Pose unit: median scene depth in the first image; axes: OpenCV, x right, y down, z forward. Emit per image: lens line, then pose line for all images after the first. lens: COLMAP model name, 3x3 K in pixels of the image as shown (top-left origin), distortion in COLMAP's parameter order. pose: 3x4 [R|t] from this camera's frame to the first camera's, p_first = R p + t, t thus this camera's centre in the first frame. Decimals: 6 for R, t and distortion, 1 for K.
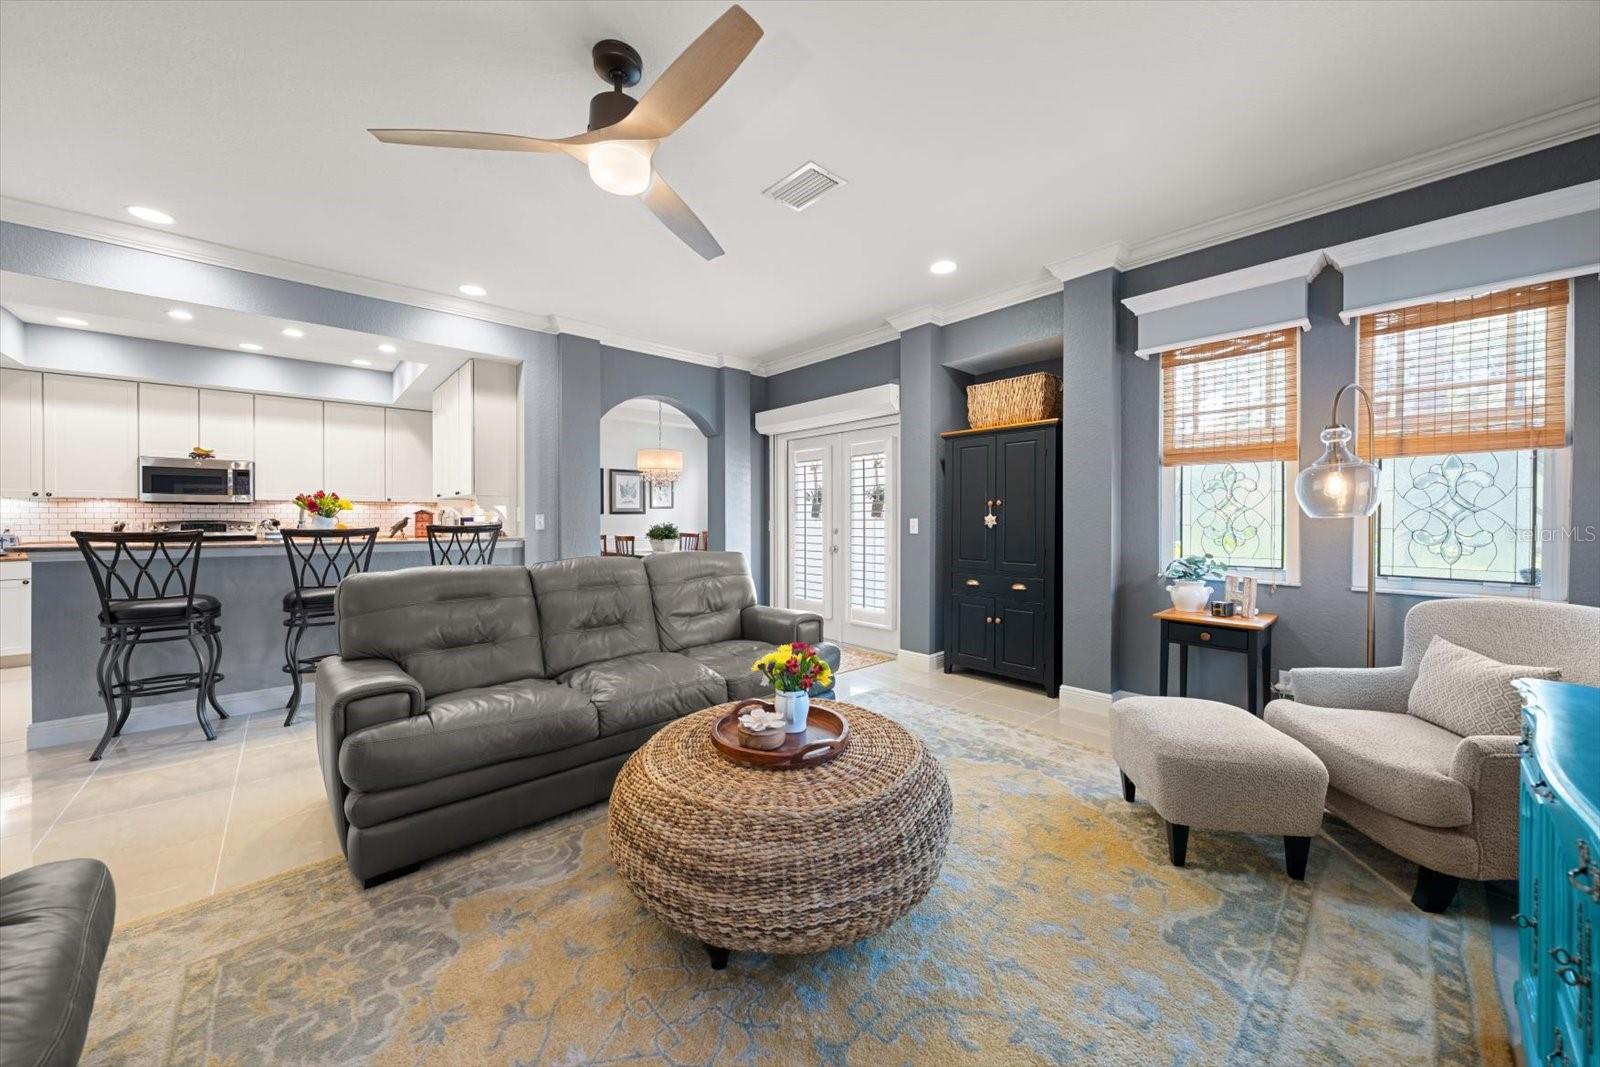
lens RADIAL K [[583.5, 0, 801.4], [0, 583.5, 521.3], [0, 0, 1]] dist [0.008852, -0.000016]
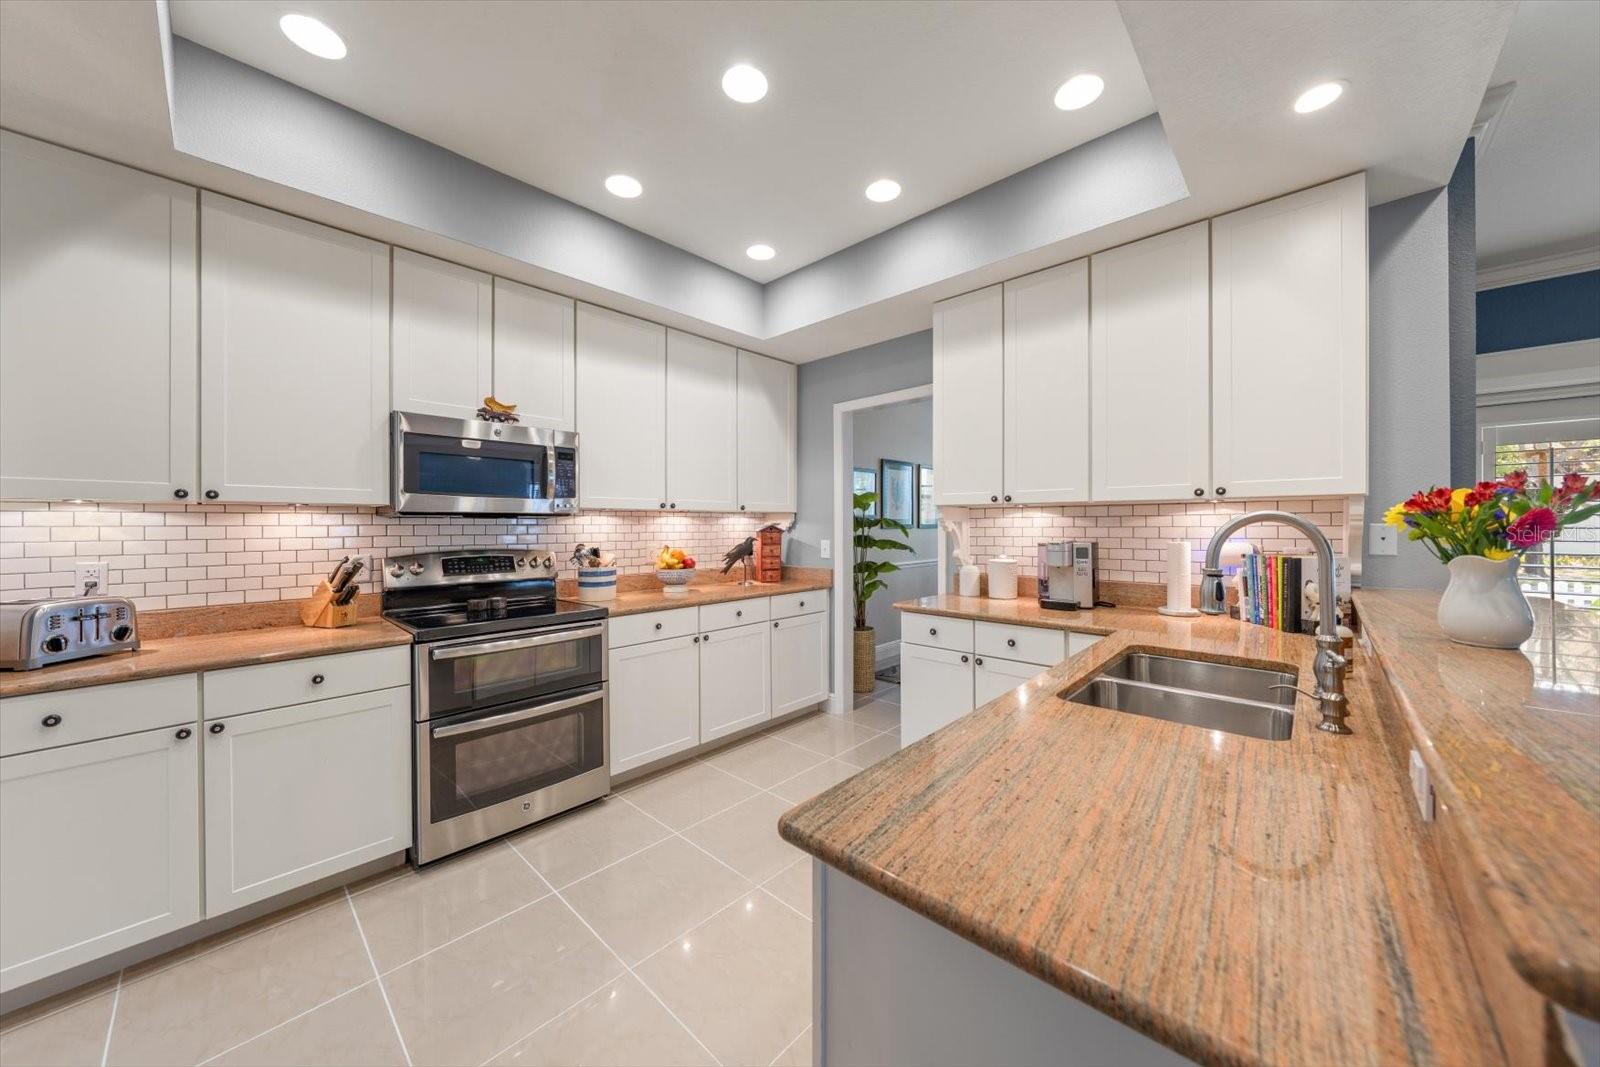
lens RADIAL K [[553.6, 0, 799.4], [0, 553.6, 526.0], [0, 0, 1]] dist [-0.000080, 0.000183]
pose [[0.995226, -0.004958, 0.097469, -0.820885], [0.005620, 0.999963, -0.006519, -0.017628], [-0.097433, 0.007036, 0.995217, 0.529949]]
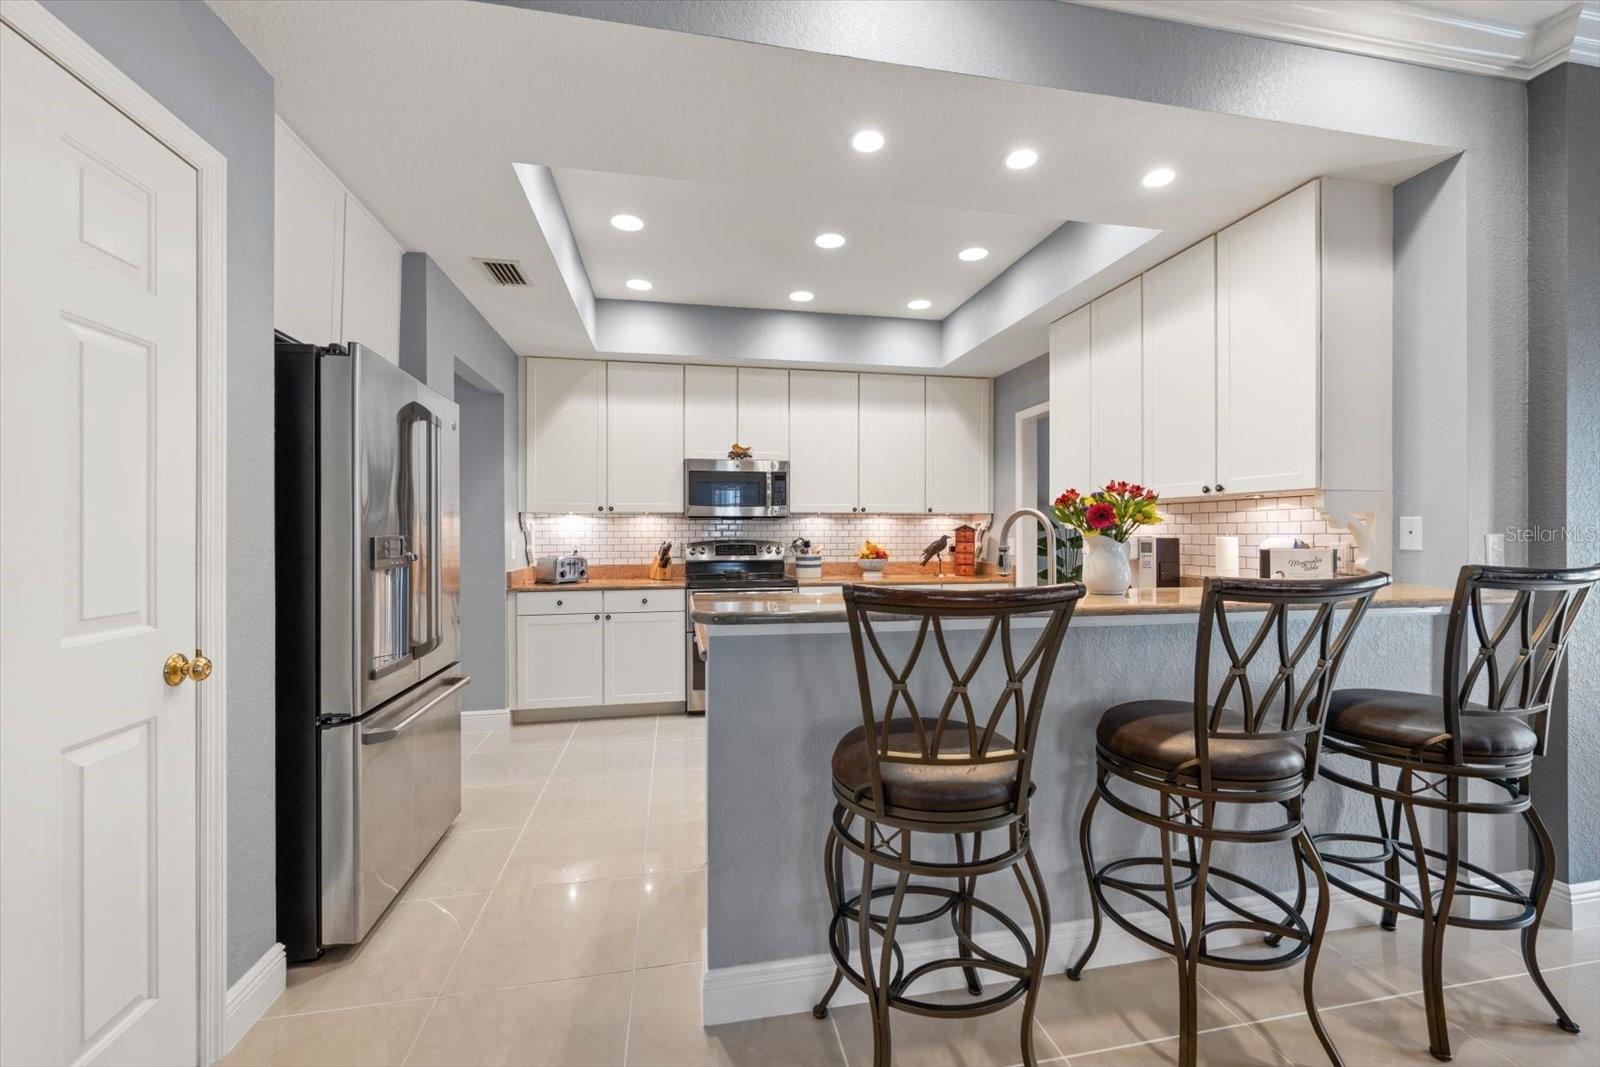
lens RADIAL K [[644.0, 0, 800.0], [0, 644.0, 533.5], [0, 0, 1]] dist [0.001237, 0.000141]
pose [[0.866566, -0.000604, -0.499062, -0.538799], [-0.002221, 0.999985, -0.005068, -0.006329], [0.499057, 0.005500, 0.866552, 0.321043]]
